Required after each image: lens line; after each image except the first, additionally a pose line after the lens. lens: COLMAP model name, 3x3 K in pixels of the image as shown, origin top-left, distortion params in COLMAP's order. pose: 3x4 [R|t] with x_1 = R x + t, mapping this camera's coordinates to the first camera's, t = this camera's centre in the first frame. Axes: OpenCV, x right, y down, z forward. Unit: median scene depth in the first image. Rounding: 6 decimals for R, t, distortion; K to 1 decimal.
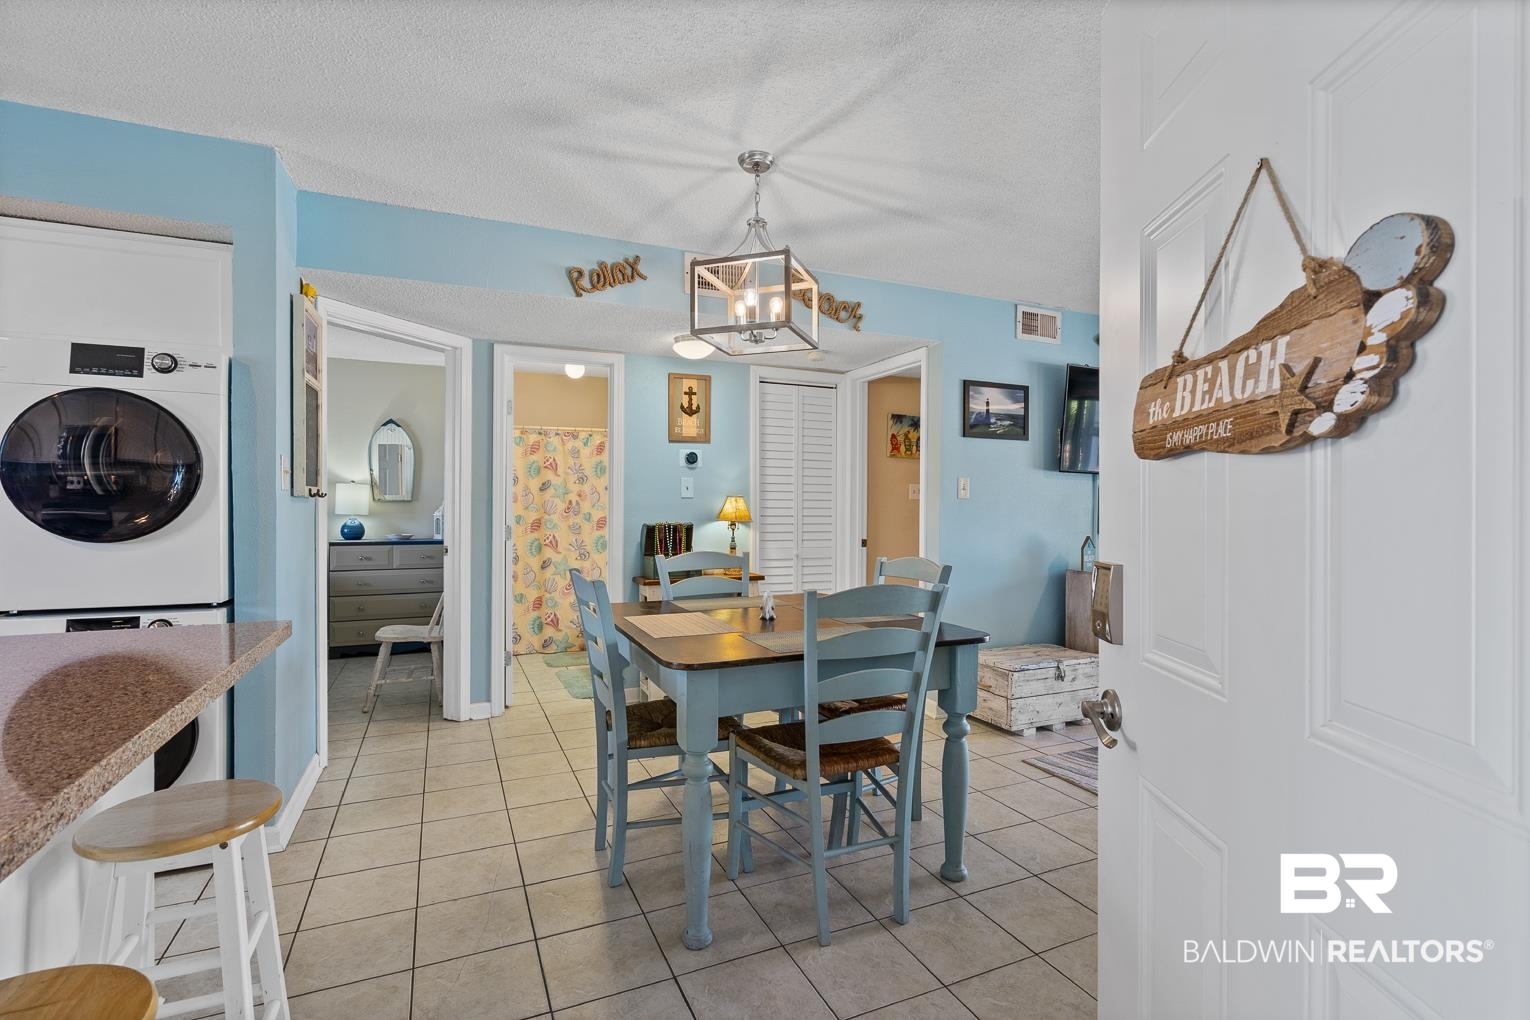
lens RADIAL K [[711.3, 0, 756.5], [0, 711.3, 513.0], [0, 0, 1]] dist [-0.005517, 0.002430]
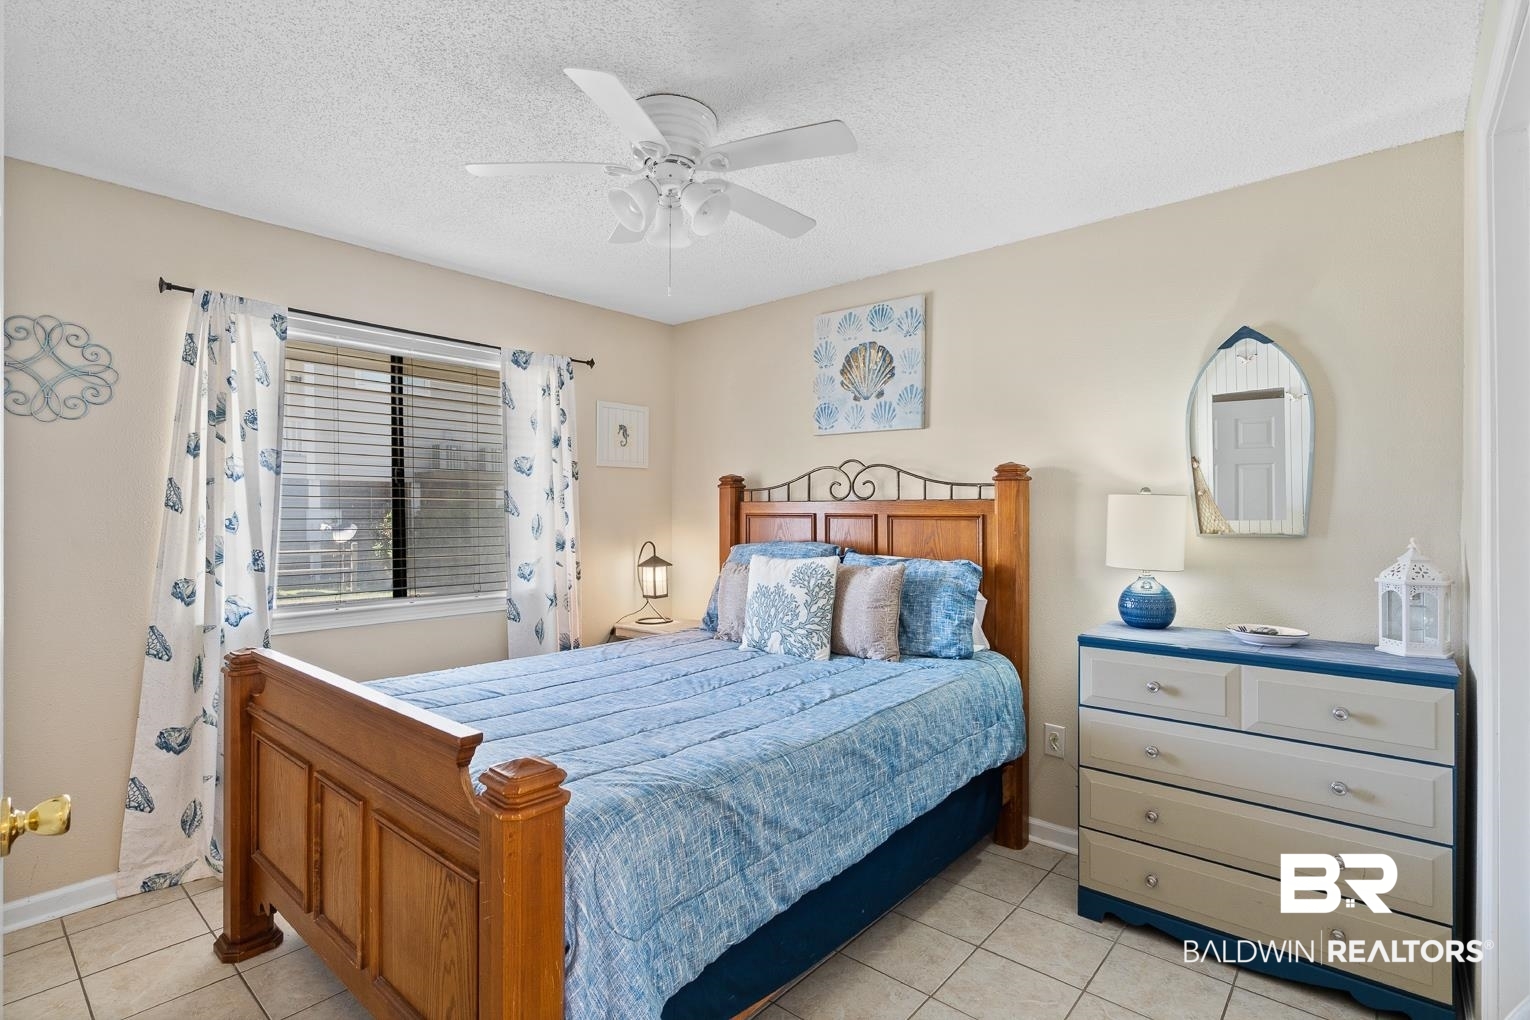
lens RADIAL K [[724.3, 0, 755.8], [0, 724.3, 513.8], [0, 0, 1]] dist [-0.006994, 0.000837]
pose [[0.419797, -0.008217, -0.907581, -0.377835], [-0.008430, 0.999881, -0.012952, -0.030592], [0.907579, 0.013088, 0.419678, 0.833746]]
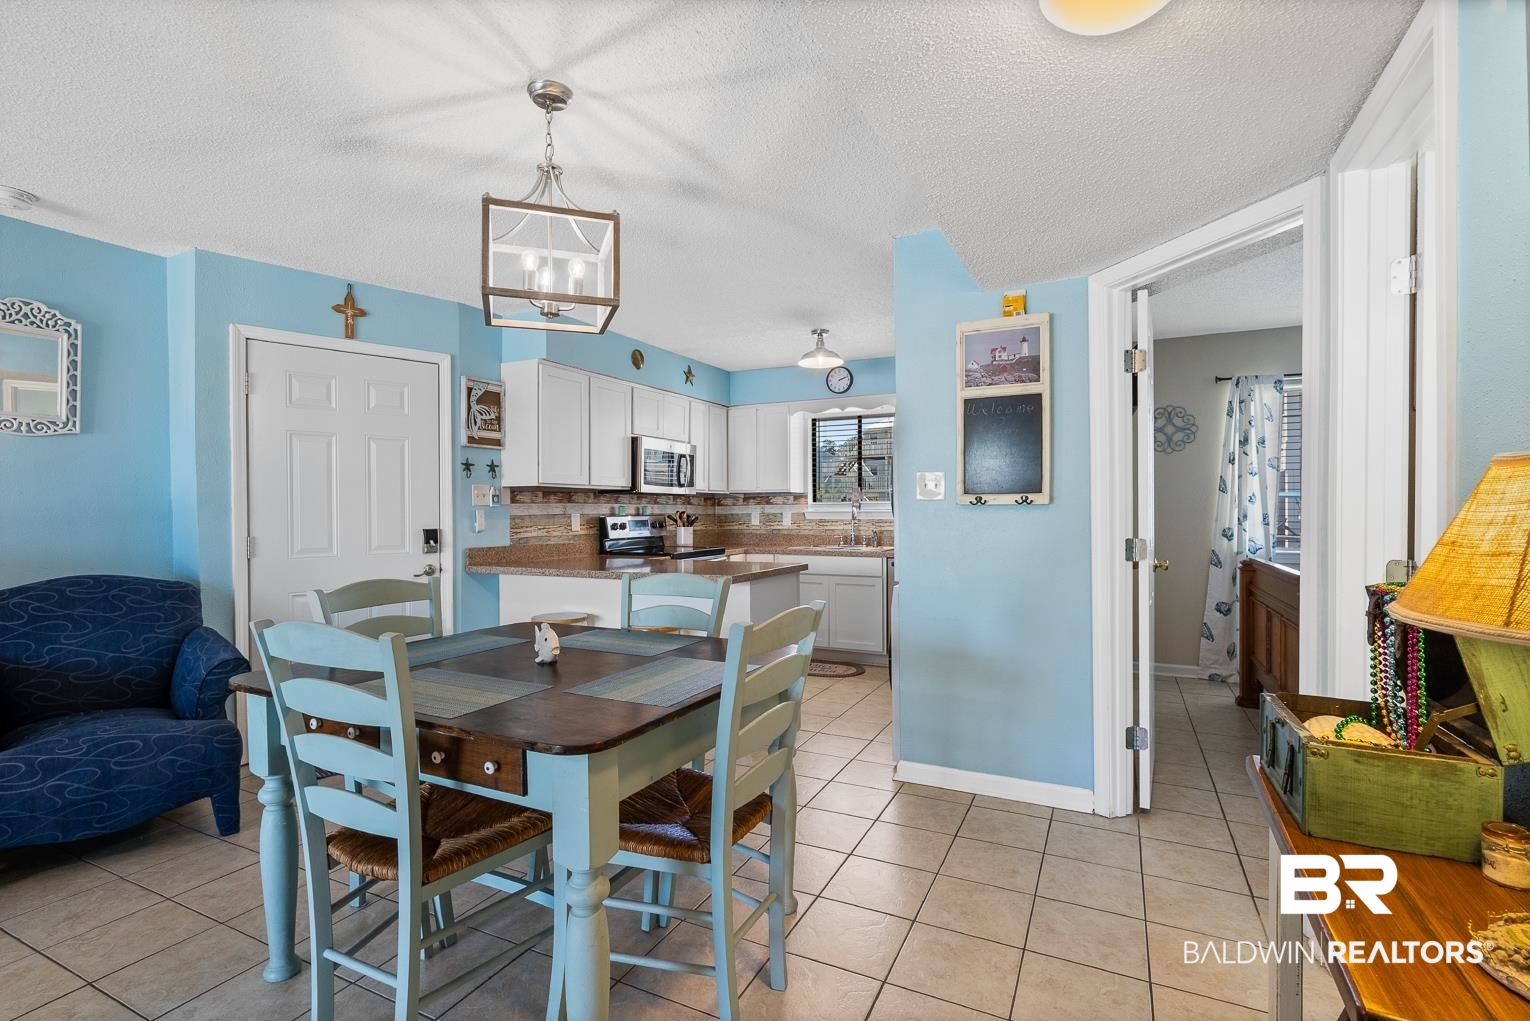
lens RADIAL K [[711.3, 0, 756.5], [0, 711.3, 513.5], [0, 0, 1]] dist [-0.005517, 0.002430]
pose [[-0.774152, 0.004798, -0.632982, 0.199205], [-0.004124, 0.999912, 0.012622, -0.014179], [0.632986, 0.012382, -0.774064, 1.061638]]
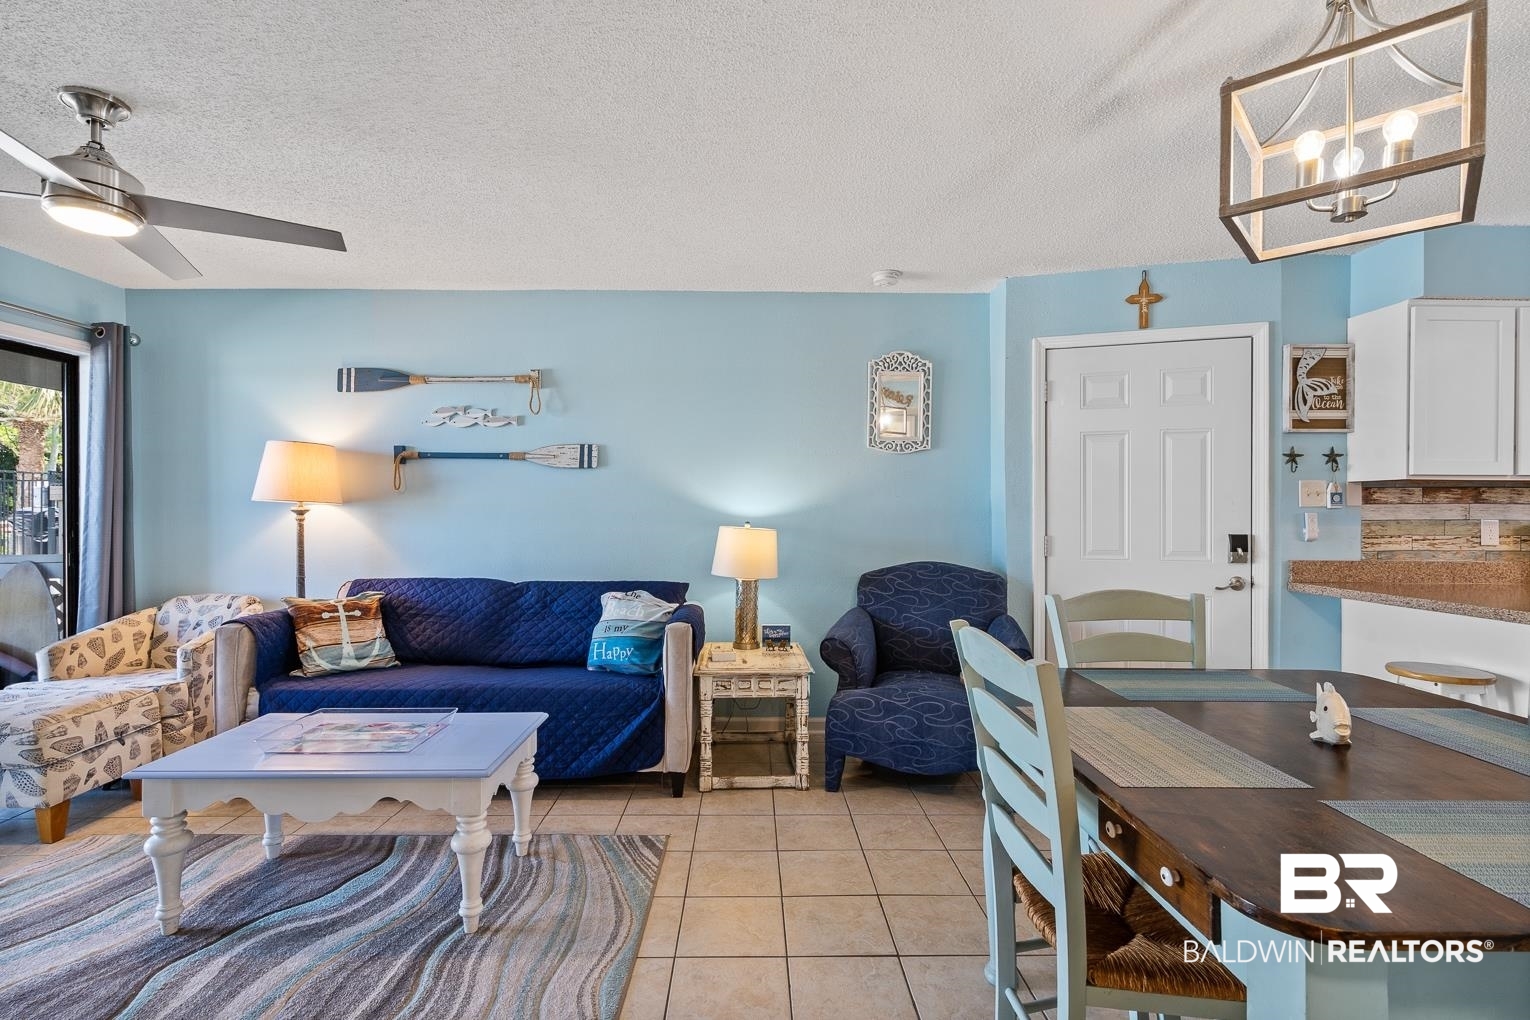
lens RADIAL K [[708.4, 0, 755.4], [0, 708.4, 510.6], [0, 0, 1]] dist [-0.004820, 0.001641]
pose [[-0.918052, -0.006095, 0.396414, 0.119284], [-0.002224, 0.999945, 0.010224, -0.013620], [-0.396455, 0.008505, -0.918015, 0.994506]]
